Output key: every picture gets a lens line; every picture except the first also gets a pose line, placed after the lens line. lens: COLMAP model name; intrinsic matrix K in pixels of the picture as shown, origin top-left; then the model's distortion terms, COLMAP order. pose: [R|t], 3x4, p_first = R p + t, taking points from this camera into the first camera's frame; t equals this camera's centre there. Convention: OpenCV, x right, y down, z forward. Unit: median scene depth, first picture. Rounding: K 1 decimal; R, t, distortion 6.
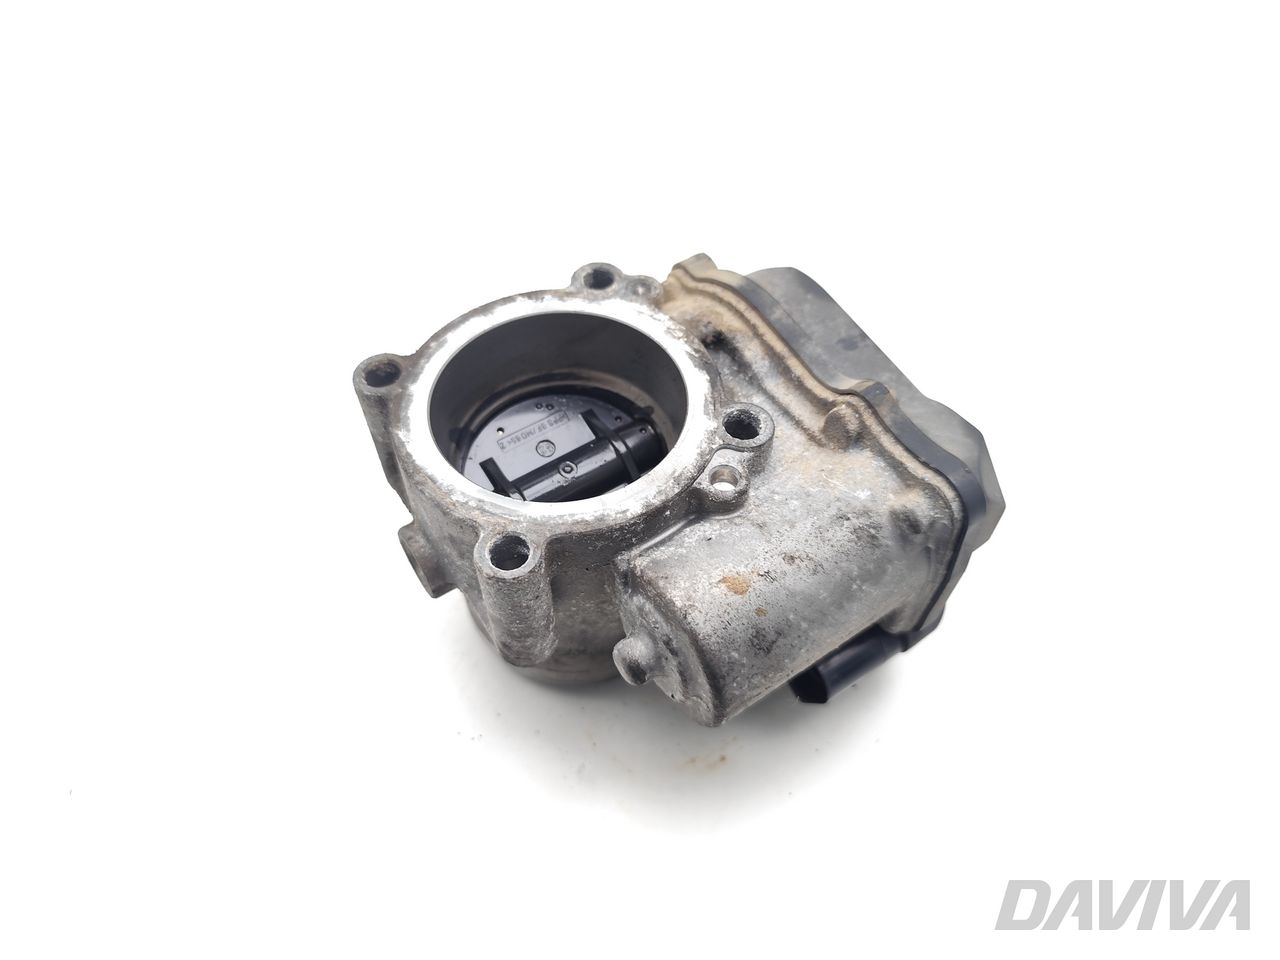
lens RADIAL K [[859.2, 0, 642.7], [0, 859.2, 484.7], [0, 0, 1]] dist [0.002017, -0.000151]
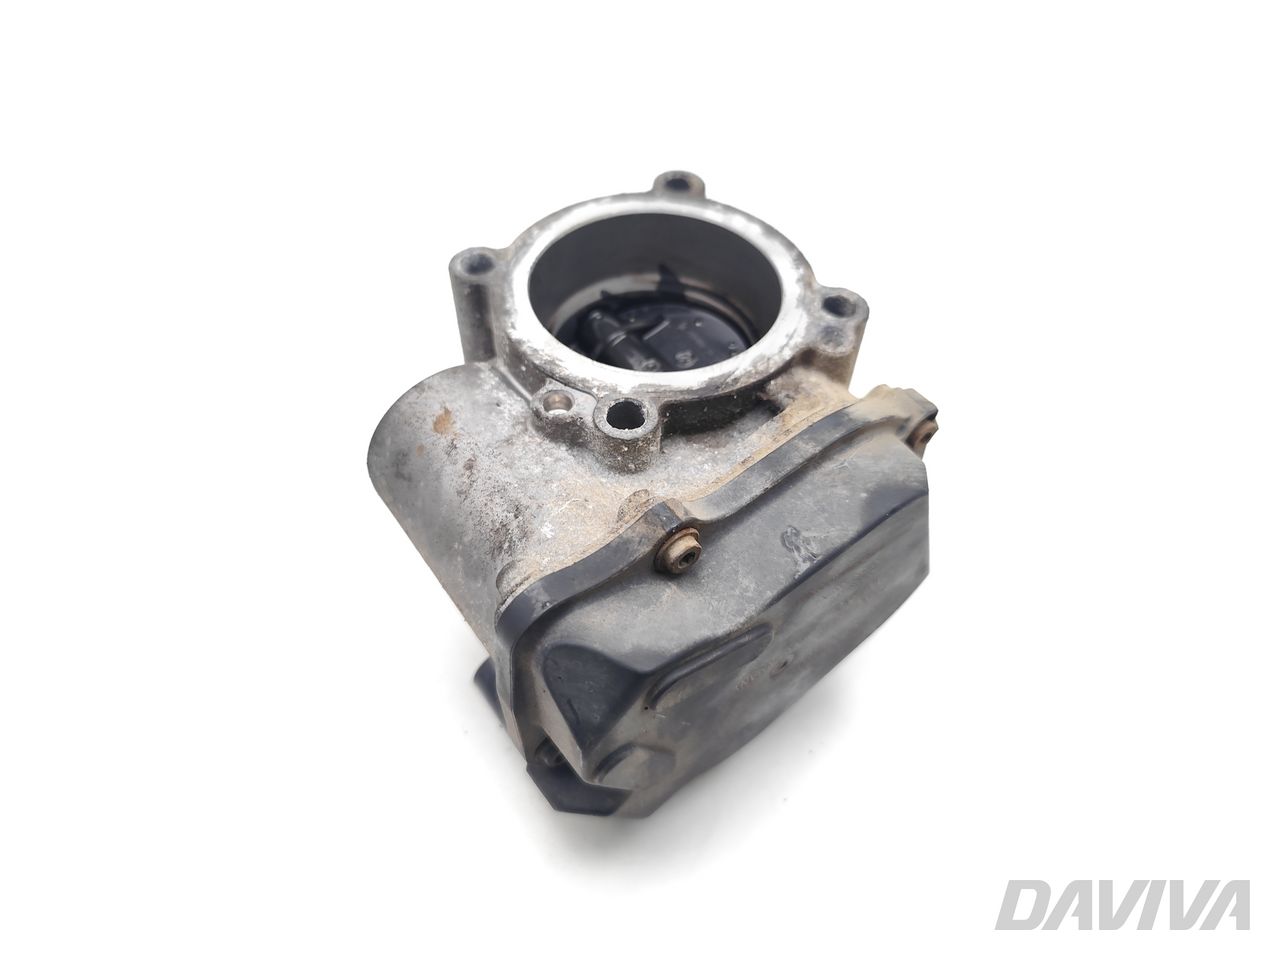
lens RADIAL K [[859.2, 0, 643.6], [0, 859.2, 475.7], [0, 0, 1]] dist [0.002017, -0.000151]
pose [[0.065401, 0.791606, -0.607522, 0.751867], [-0.824502, 0.385804, 0.413947, -0.454028], [0.562067, 0.473831, 0.677912, 0.440208]]
